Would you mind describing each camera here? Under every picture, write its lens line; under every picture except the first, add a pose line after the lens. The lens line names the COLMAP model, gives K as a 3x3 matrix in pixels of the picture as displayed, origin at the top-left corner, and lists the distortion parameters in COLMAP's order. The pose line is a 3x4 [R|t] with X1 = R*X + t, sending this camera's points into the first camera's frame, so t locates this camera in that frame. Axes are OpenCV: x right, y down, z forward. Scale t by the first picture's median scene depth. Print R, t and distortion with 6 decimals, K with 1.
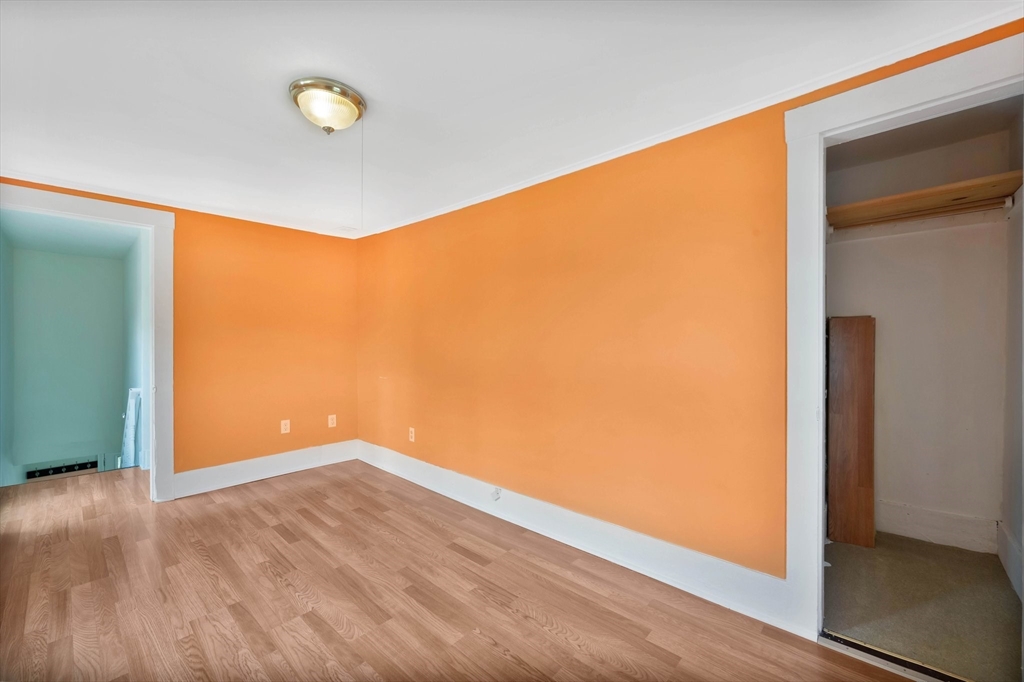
lens RADIAL K [[401.9, 0, 515.6], [0, 401.9, 339.2], [0, 0, 1]] dist [0.000717, 0.000060]
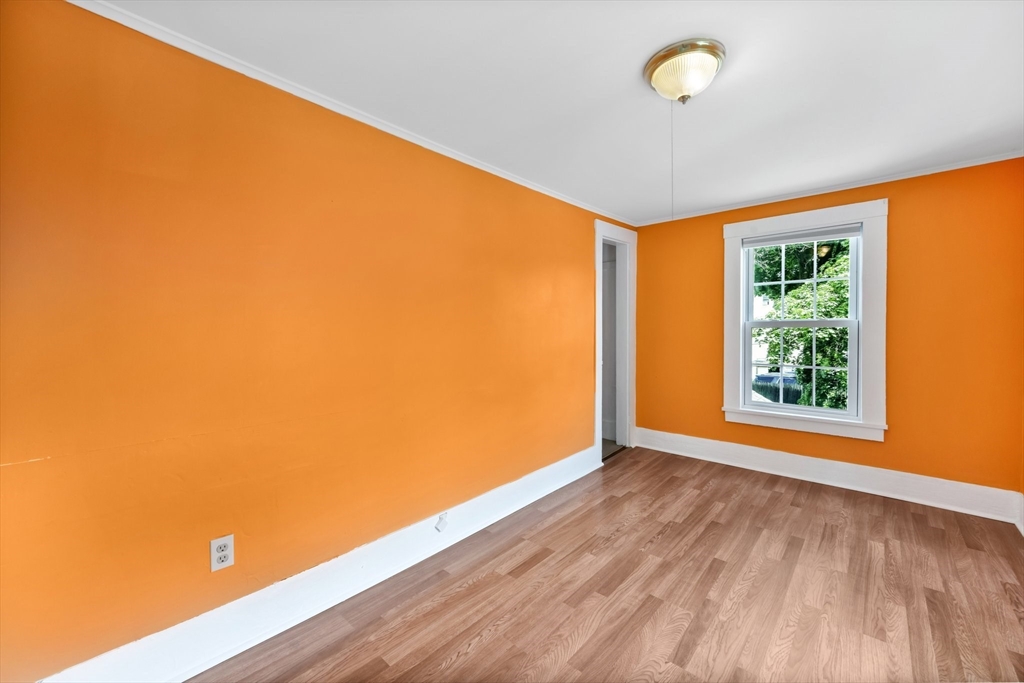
lens RADIAL K [[401.9, 0, 515.6], [0, 401.9, 339.7], [0, 0, 1]] dist [0.000717, 0.000060]
pose [[0.014054, -0.026693, 0.999545, -0.993501], [0.010031, 0.999597, 0.026554, -0.001742], [-0.999851, 0.009653, 0.014317, 0.984782]]
